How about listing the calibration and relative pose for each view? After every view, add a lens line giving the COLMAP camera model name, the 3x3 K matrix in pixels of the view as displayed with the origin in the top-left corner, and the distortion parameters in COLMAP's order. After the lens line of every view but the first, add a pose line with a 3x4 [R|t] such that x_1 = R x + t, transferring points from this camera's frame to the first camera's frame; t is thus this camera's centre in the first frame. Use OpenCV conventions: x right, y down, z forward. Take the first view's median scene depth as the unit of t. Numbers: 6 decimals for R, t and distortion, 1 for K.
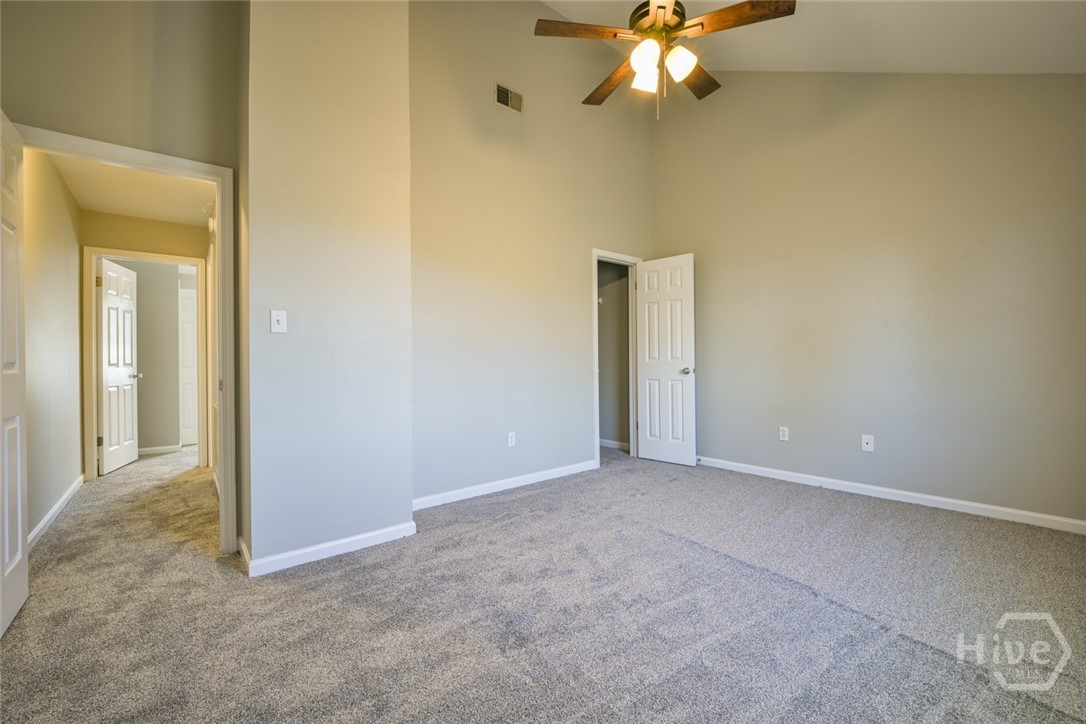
lens RADIAL K [[445.1, 0, 540.4], [0, 445.1, 359.0], [0, 0, 1]] dist [0.001304, -0.000718]
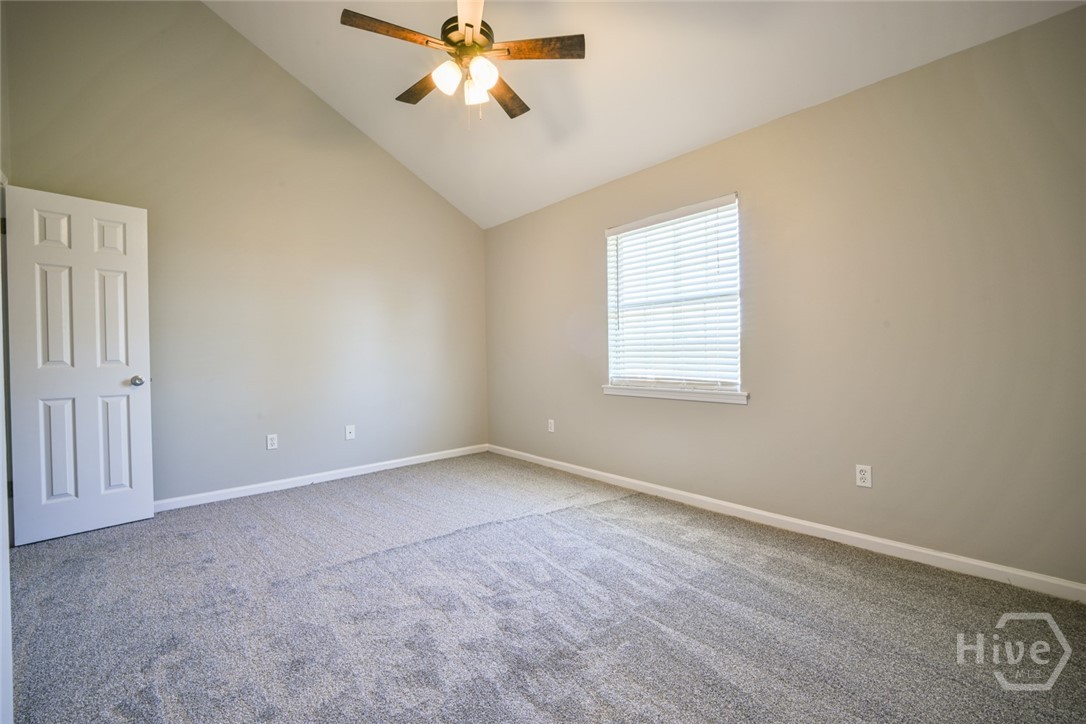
lens RADIAL K [[445.1, 0, 548.0], [0, 445.1, 360.8], [0, 0, 1]] dist [0.001304, -0.000718]
pose [[-0.049106, 0.001403, 0.998793, -0.568551], [0.006500, 0.999978, -0.001085, 0.002014], [-0.998772, 0.006439, -0.049114, 0.616964]]
